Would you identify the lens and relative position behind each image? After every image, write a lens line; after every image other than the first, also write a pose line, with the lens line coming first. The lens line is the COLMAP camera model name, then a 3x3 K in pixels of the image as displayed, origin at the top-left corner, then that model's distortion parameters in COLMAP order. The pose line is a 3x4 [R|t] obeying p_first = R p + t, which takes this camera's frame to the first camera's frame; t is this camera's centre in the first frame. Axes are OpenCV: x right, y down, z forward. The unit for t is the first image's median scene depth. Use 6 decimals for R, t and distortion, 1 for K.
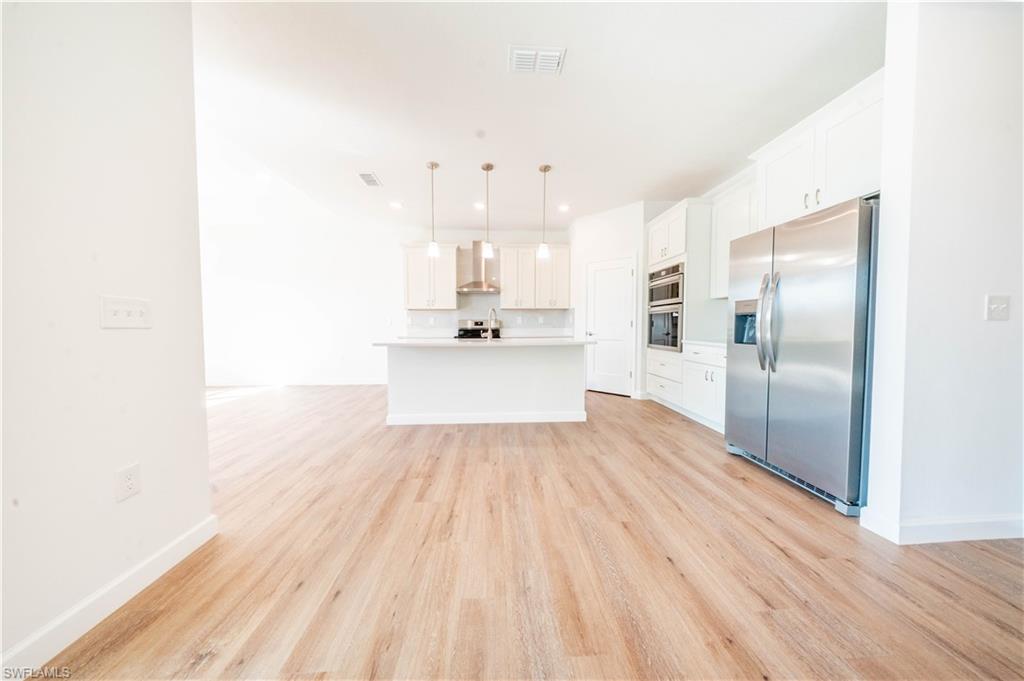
lens RADIAL K [[307.4, 0, 503.1], [0, 307.4, 338.9], [0, 0, 1]] dist [-0.001475, -0.001106]
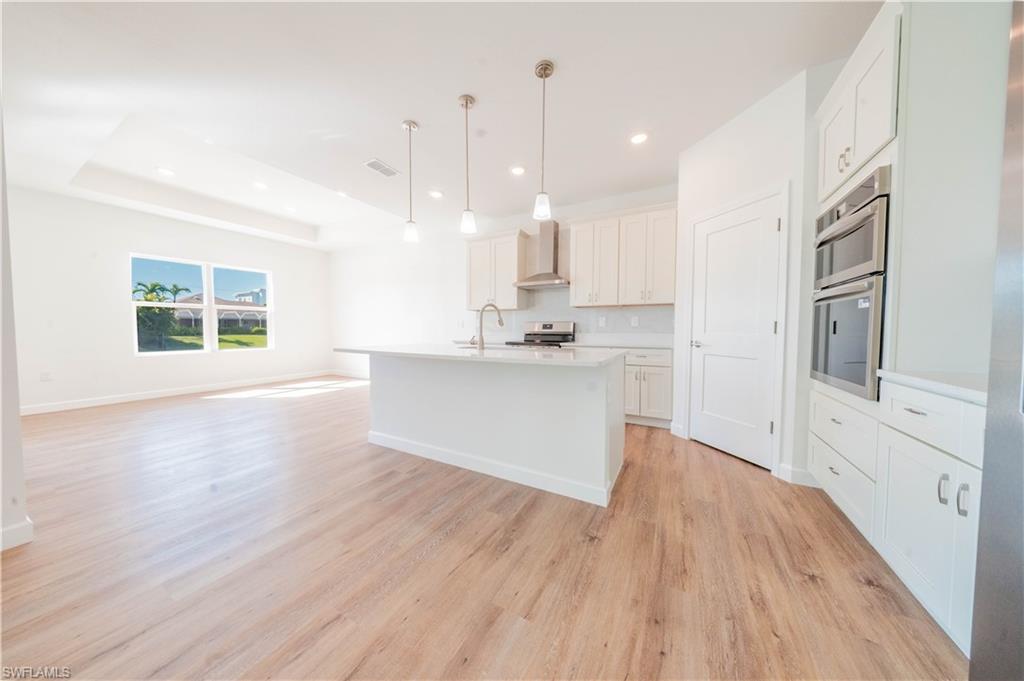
lens RADIAL K [[307.4, 0, 507.6], [0, 307.4, 341.0], [0, 0, 1]] dist [-0.001475, -0.001106]
pose [[0.854955, 0.026612, -0.518020, 0.344562], [-0.028163, 0.999591, 0.004871, -0.019348], [0.517938, 0.010425, 0.855355, 0.389593]]
